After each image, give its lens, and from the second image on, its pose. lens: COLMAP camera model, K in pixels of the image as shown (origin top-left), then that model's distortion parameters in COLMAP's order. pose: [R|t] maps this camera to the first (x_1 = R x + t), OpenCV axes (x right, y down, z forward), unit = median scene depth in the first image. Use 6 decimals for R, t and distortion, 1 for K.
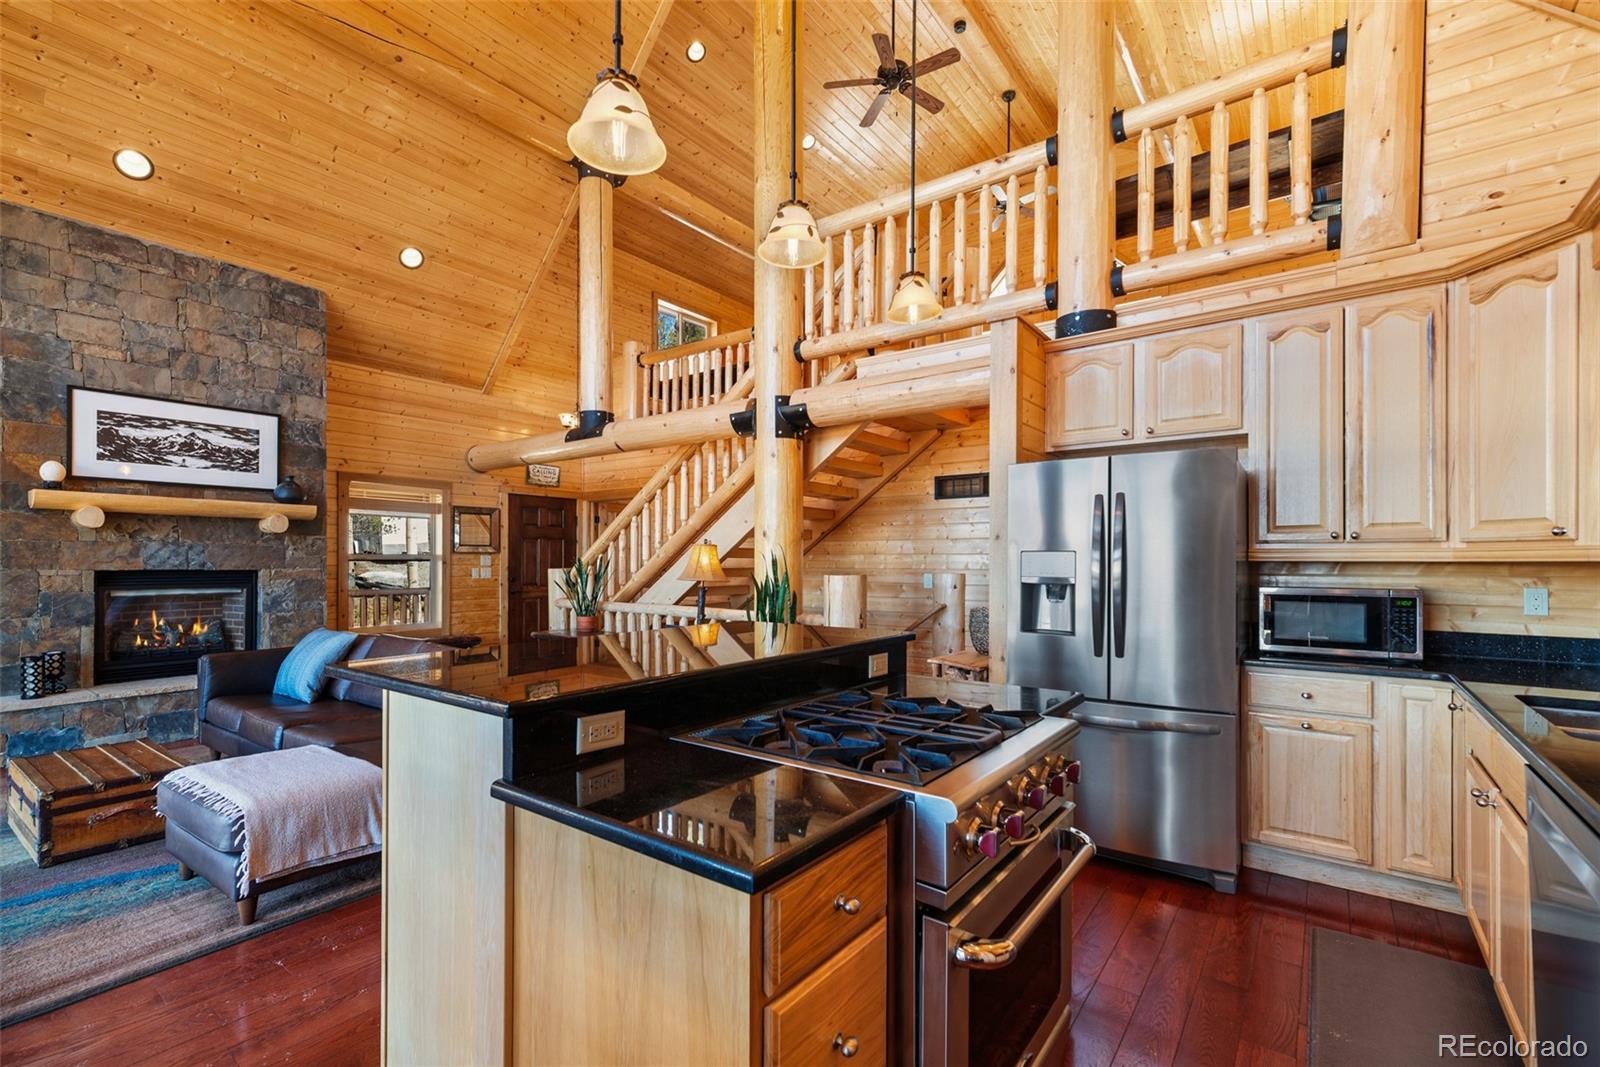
lens RADIAL K [[695.8, 0, 798.2], [0, 695.8, 549.4], [0, 0, 1]] dist [0.012494, 0.000397]
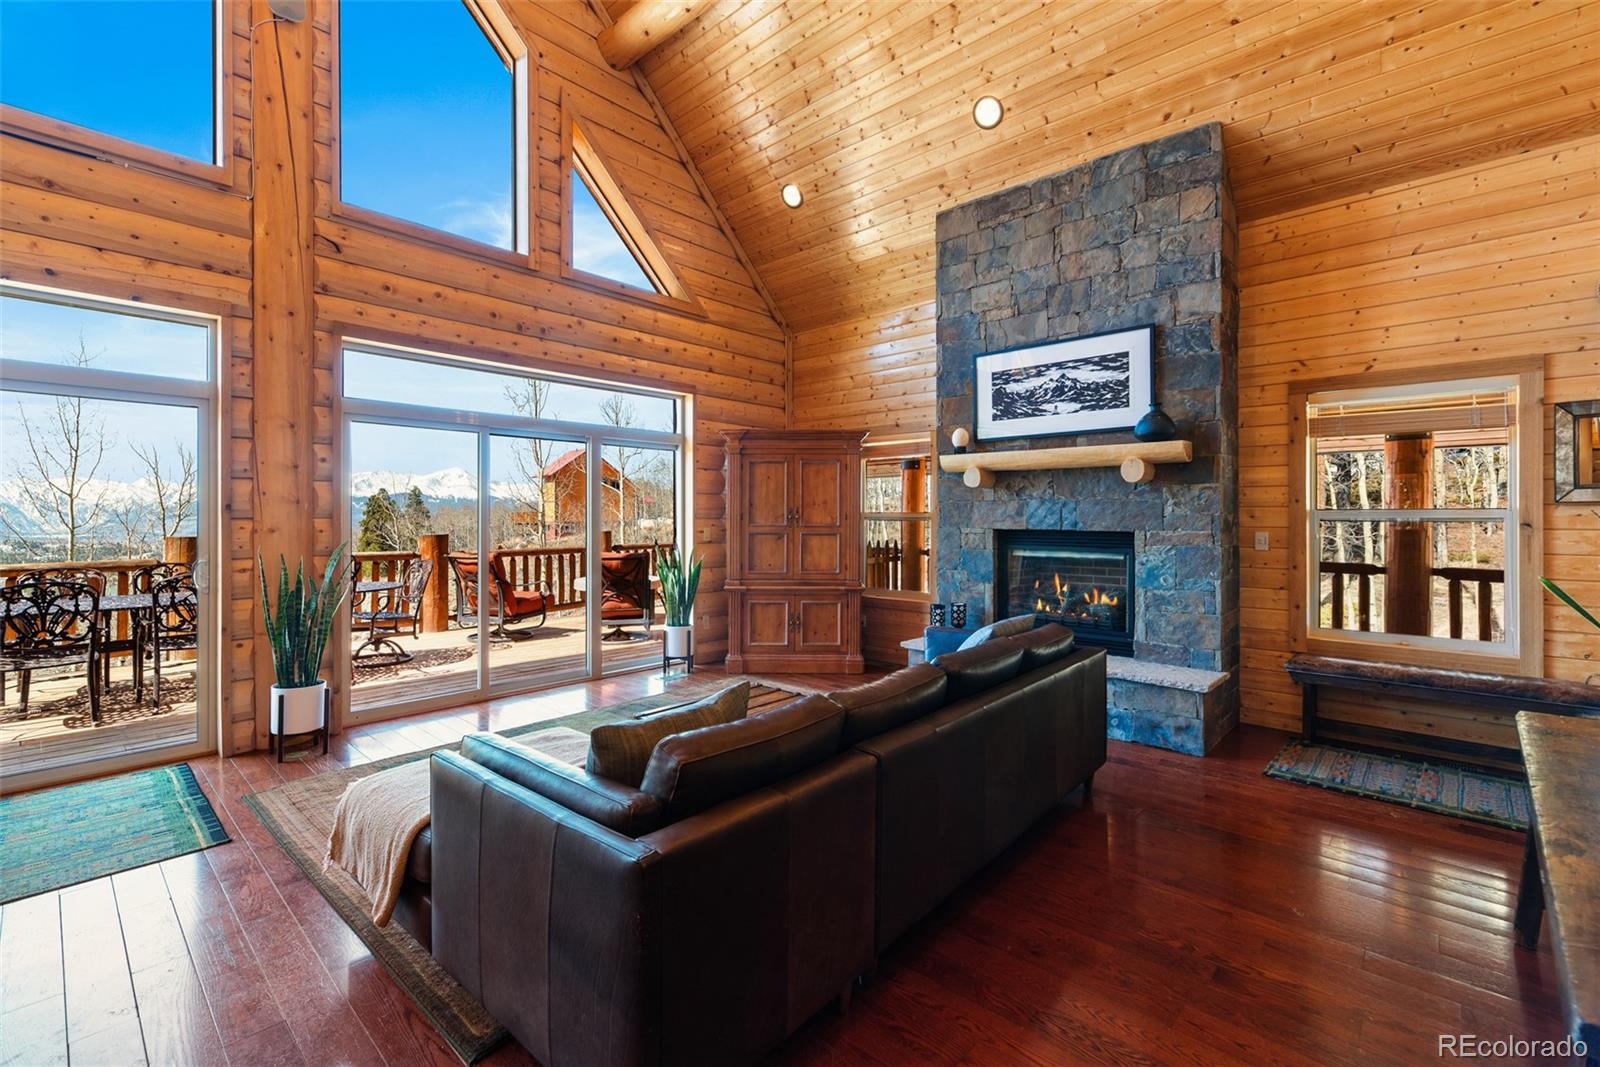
lens RADIAL K [[695.8, 0, 808.2], [0, 695.8, 513.2], [0, 0, 1]] dist [0.012494, 0.000397]
pose [[-0.092196, -0.010421, -0.995686, 0.031675], [0.013783, 0.999836, -0.011740, 0.013529], [0.995646, -0.014806, -0.092037, 0.751062]]
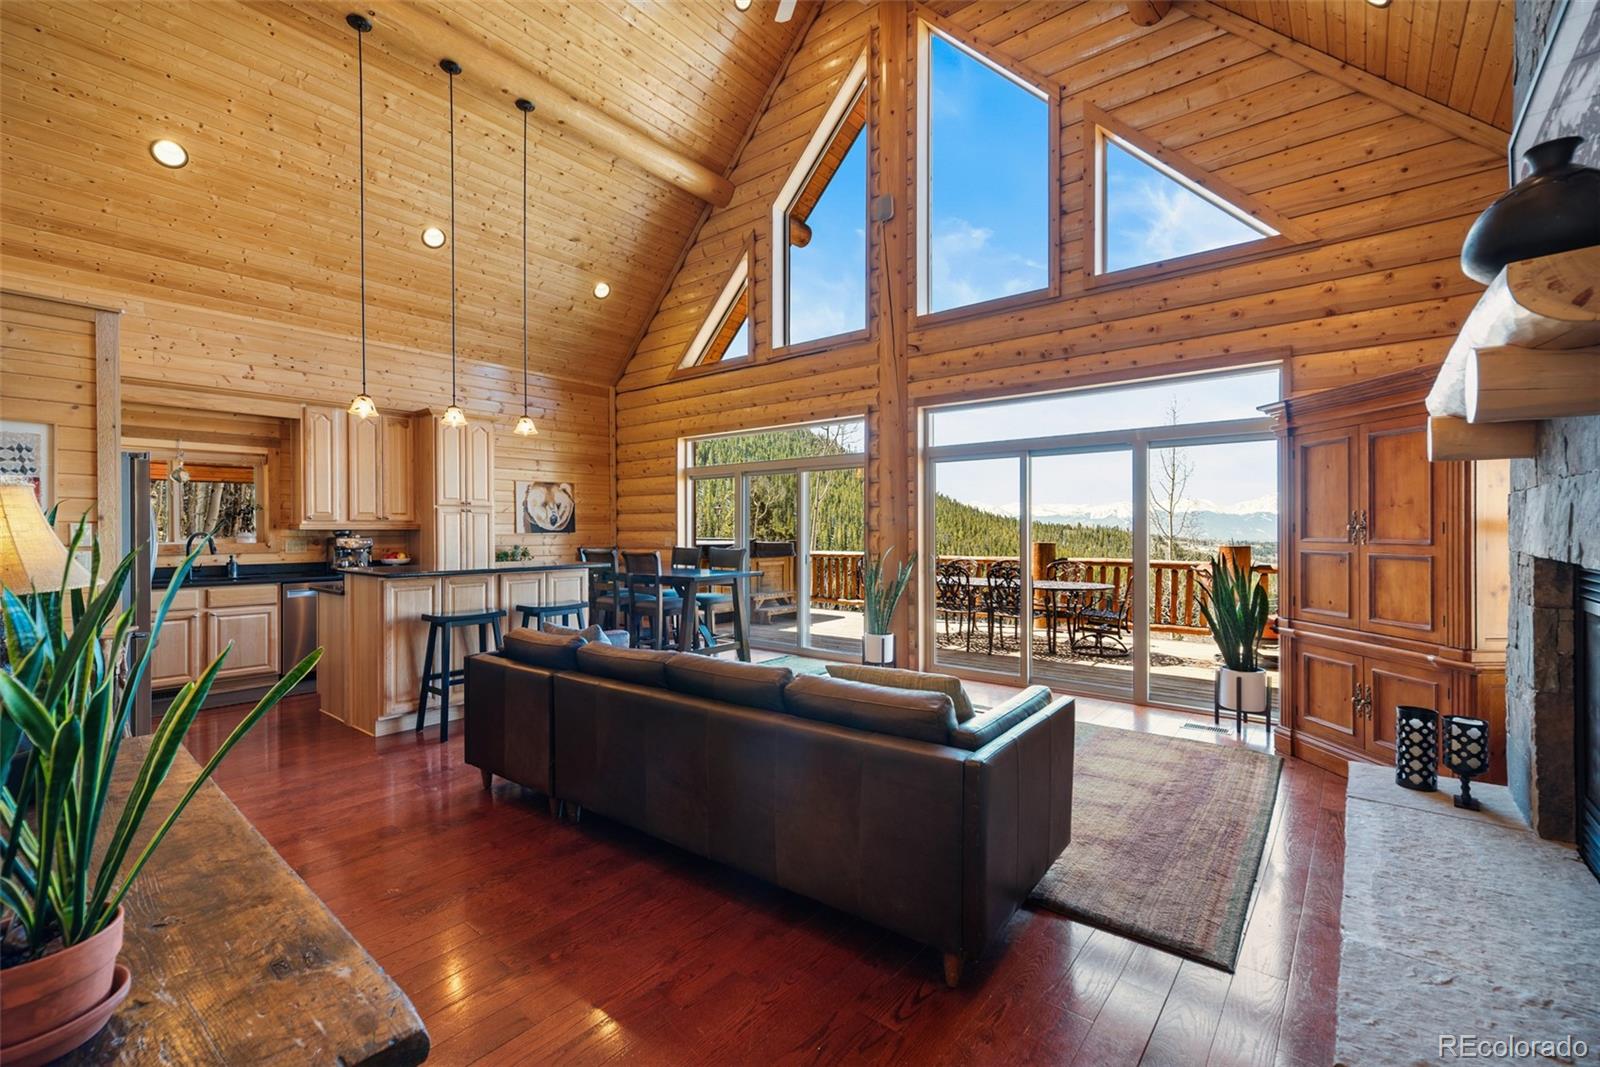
lens RADIAL K [[695.8, 0, 804.5], [0, 695.8, 533.9], [0, 0, 1]] dist [0.012494, 0.000397]
pose [[-0.999436, -0.002660, 0.033472, -0.544292], [-0.002951, 0.999958, -0.008648, 0.019685], [-0.033448, -0.008742, -0.999402, 1.316712]]
